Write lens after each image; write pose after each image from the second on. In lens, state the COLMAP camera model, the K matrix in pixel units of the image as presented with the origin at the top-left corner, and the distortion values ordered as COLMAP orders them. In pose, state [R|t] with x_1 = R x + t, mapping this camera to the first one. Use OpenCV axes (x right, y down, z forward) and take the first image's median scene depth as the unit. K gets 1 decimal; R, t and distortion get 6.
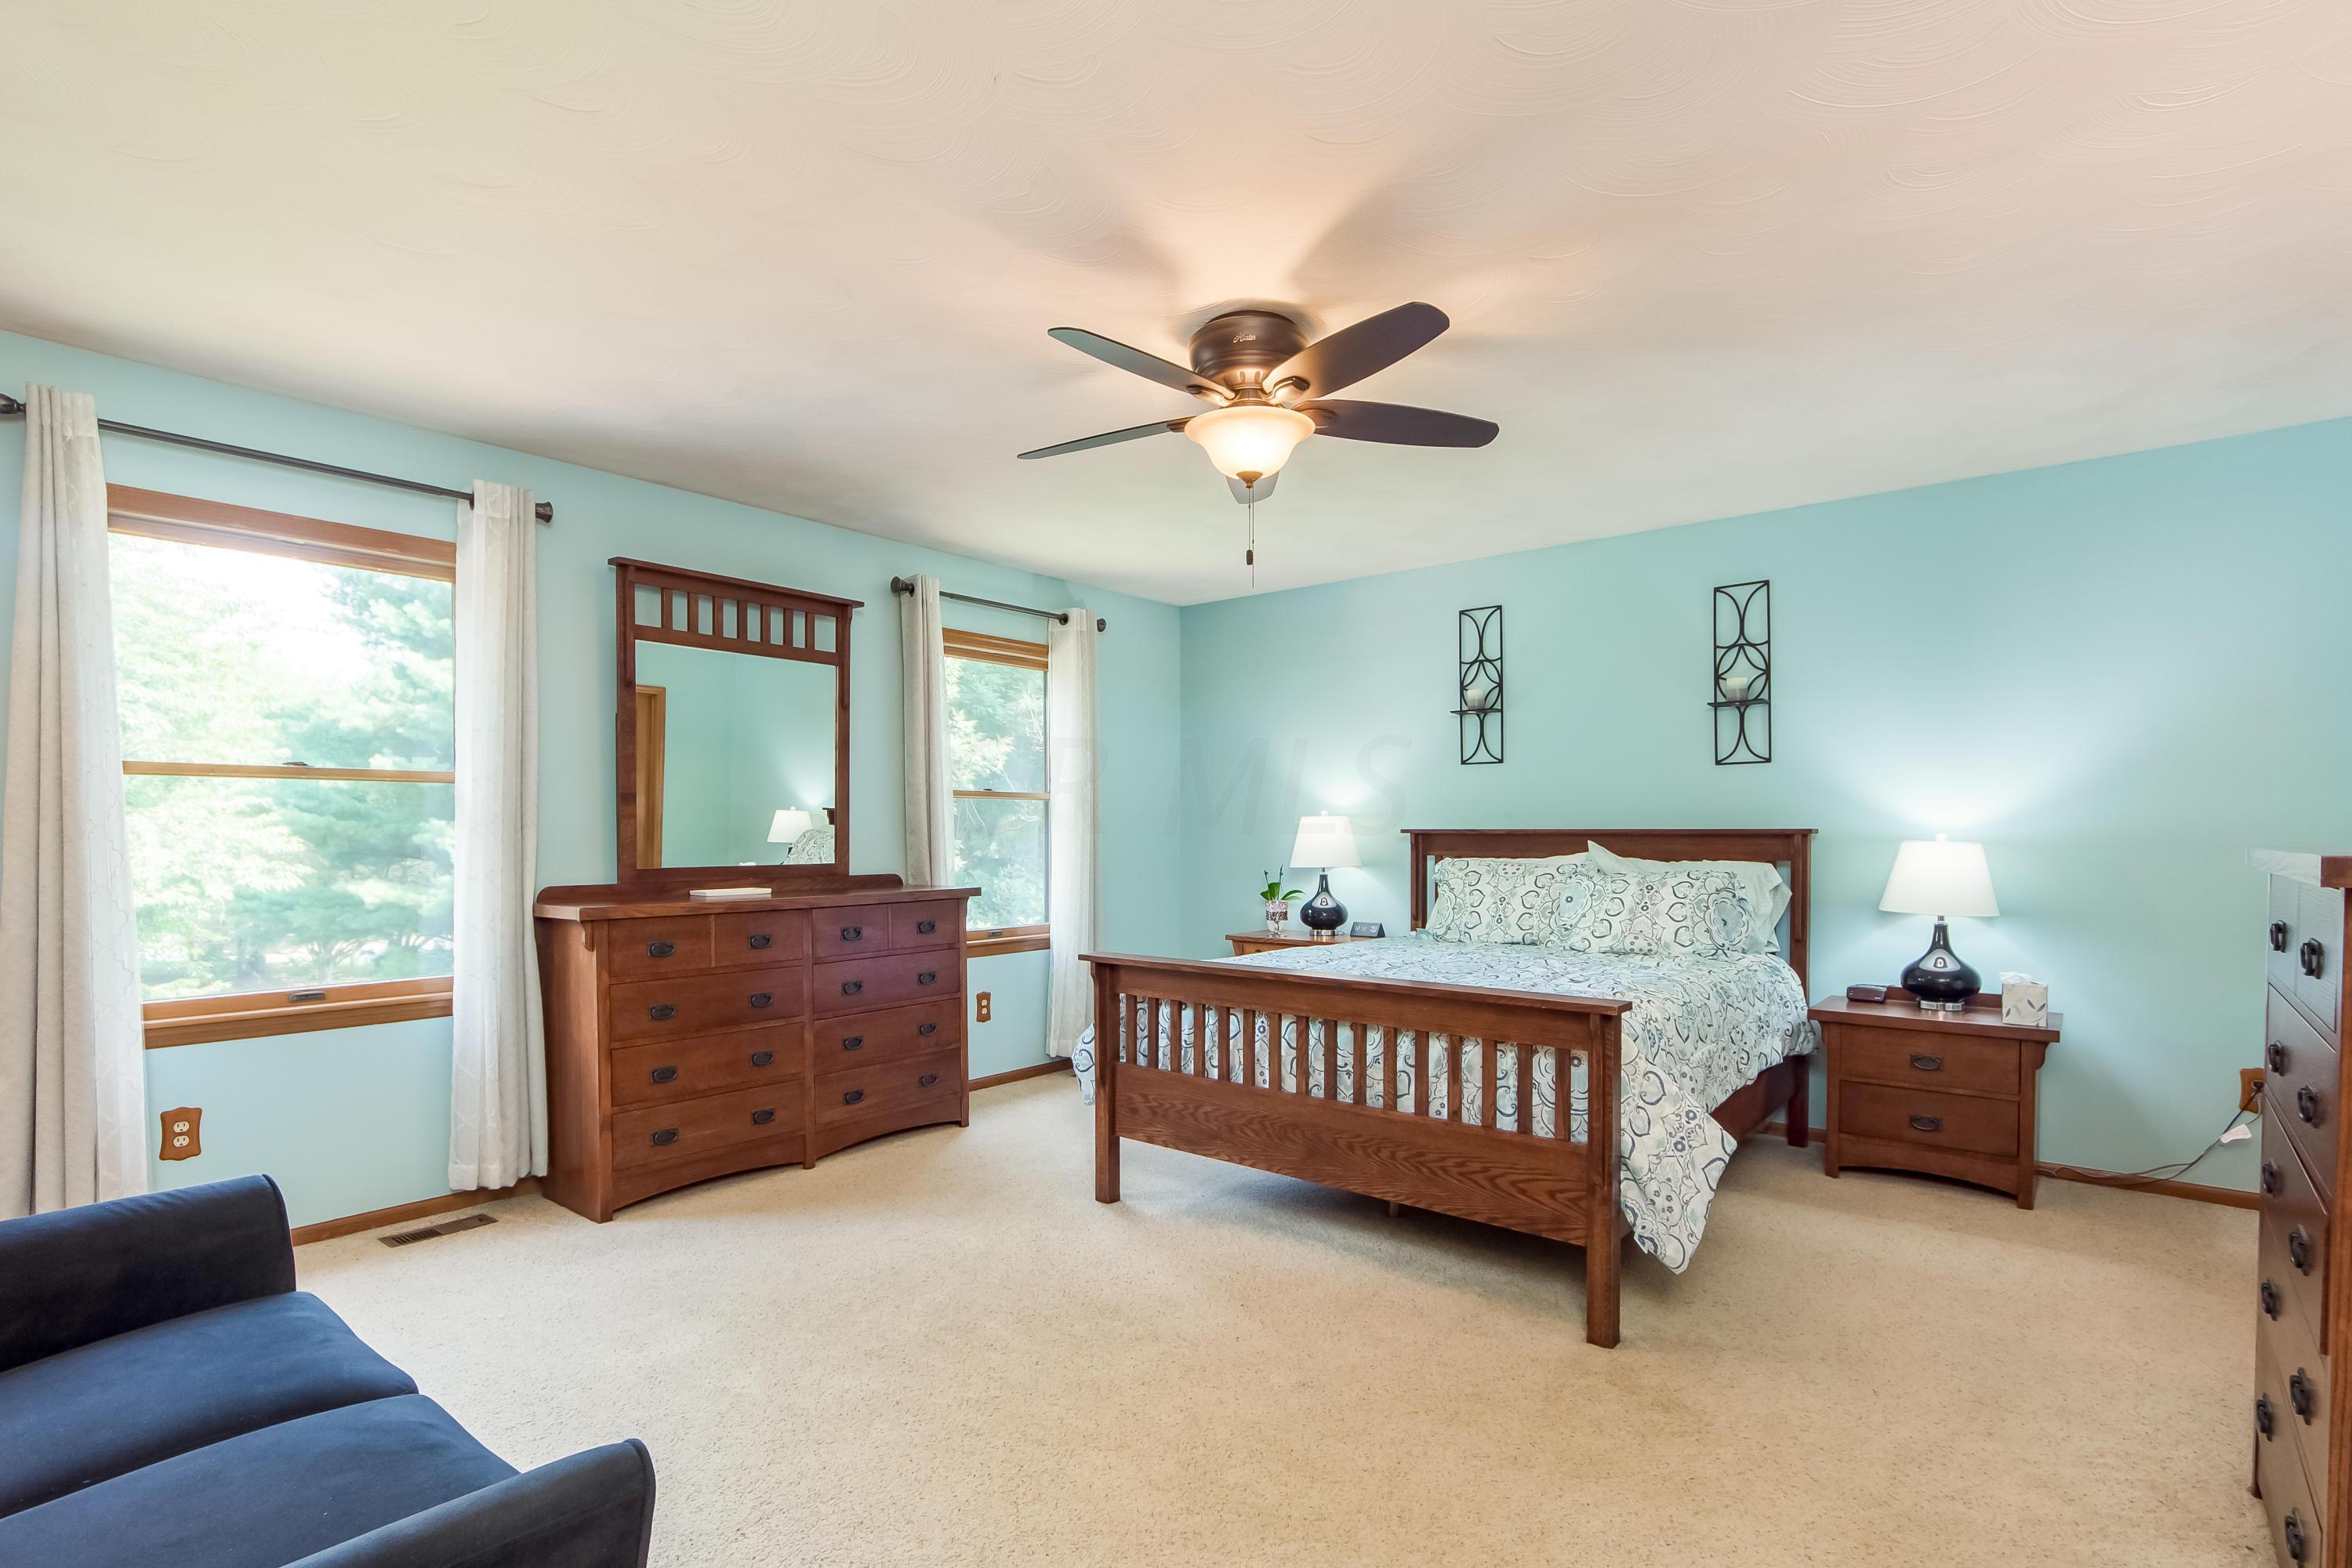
lens RADIAL K [[1154.8, 0, 1178.0], [0, 1154.8, 822.2], [0, 0, 1]] dist [0.001170, 0.000096]
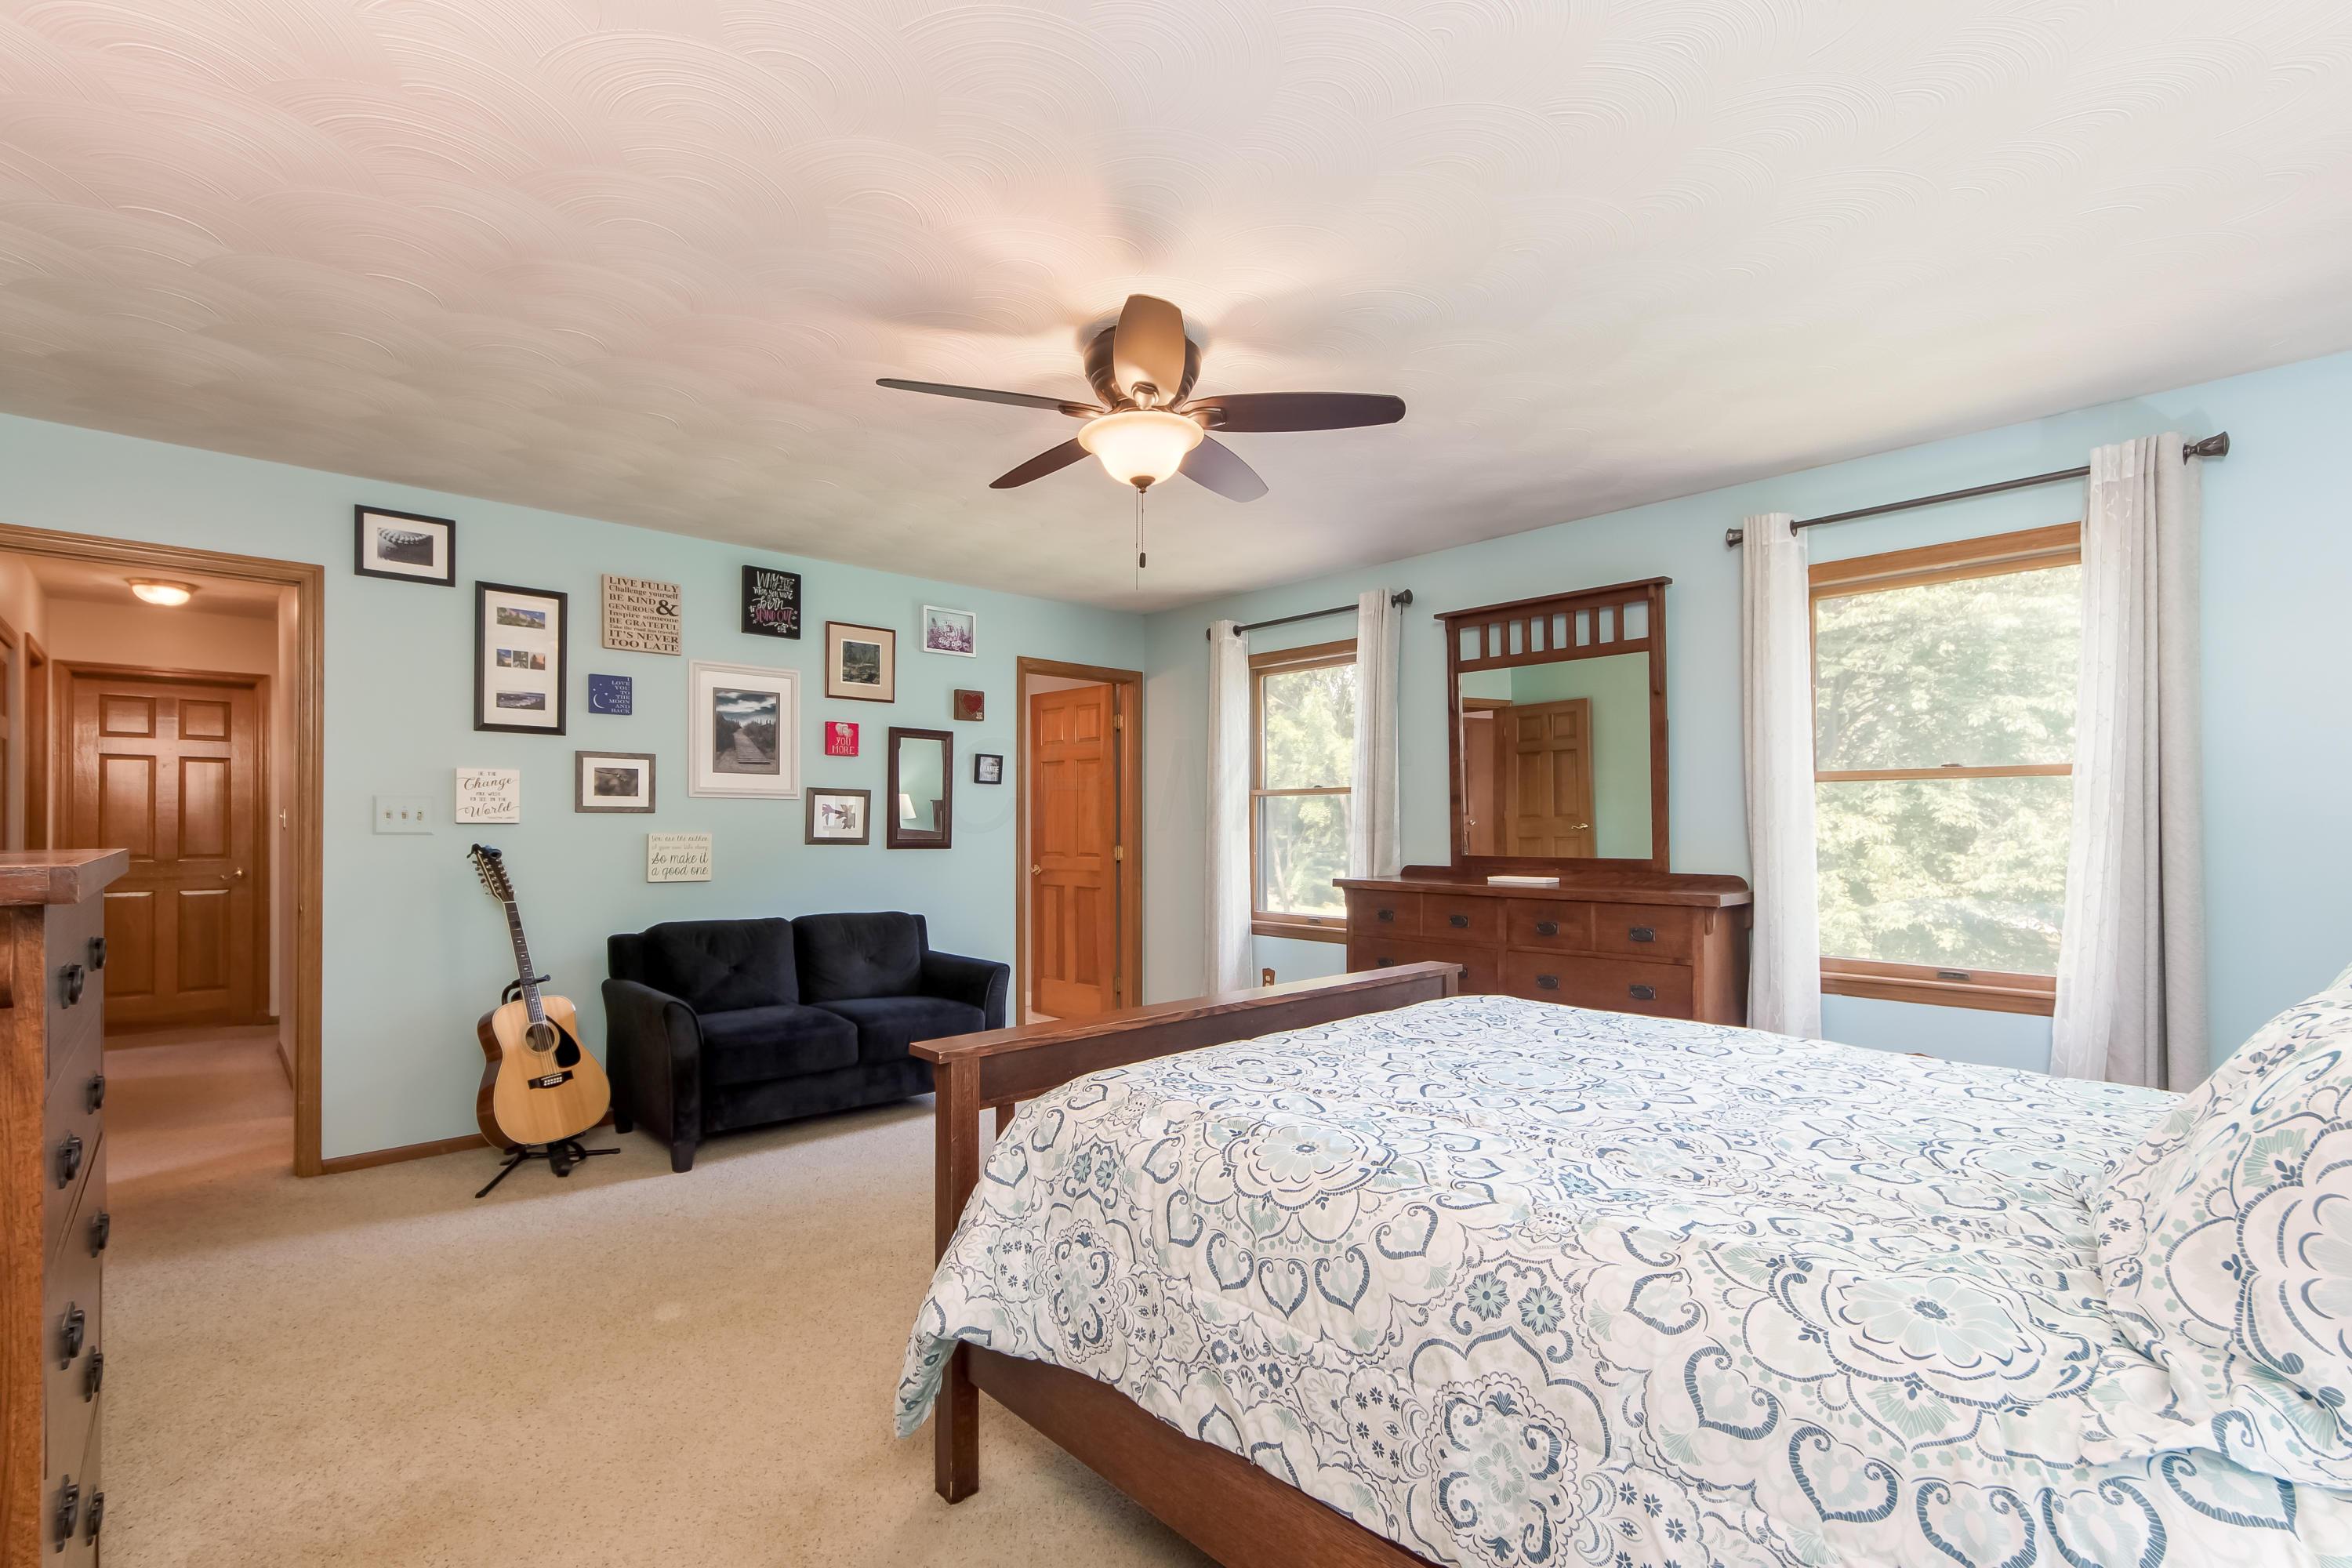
lens RADIAL K [[1027.5, 0, 1178.1], [0, 1027.5, 816.0], [0, 0, 1]] dist [-0.001038, 0.000015]
pose [[-0.105442, -0.008377, -0.994390, 0.593961], [0.007653, 0.999928, -0.009235, 0.005061], [0.994396, -0.008584, -0.105370, 0.715140]]
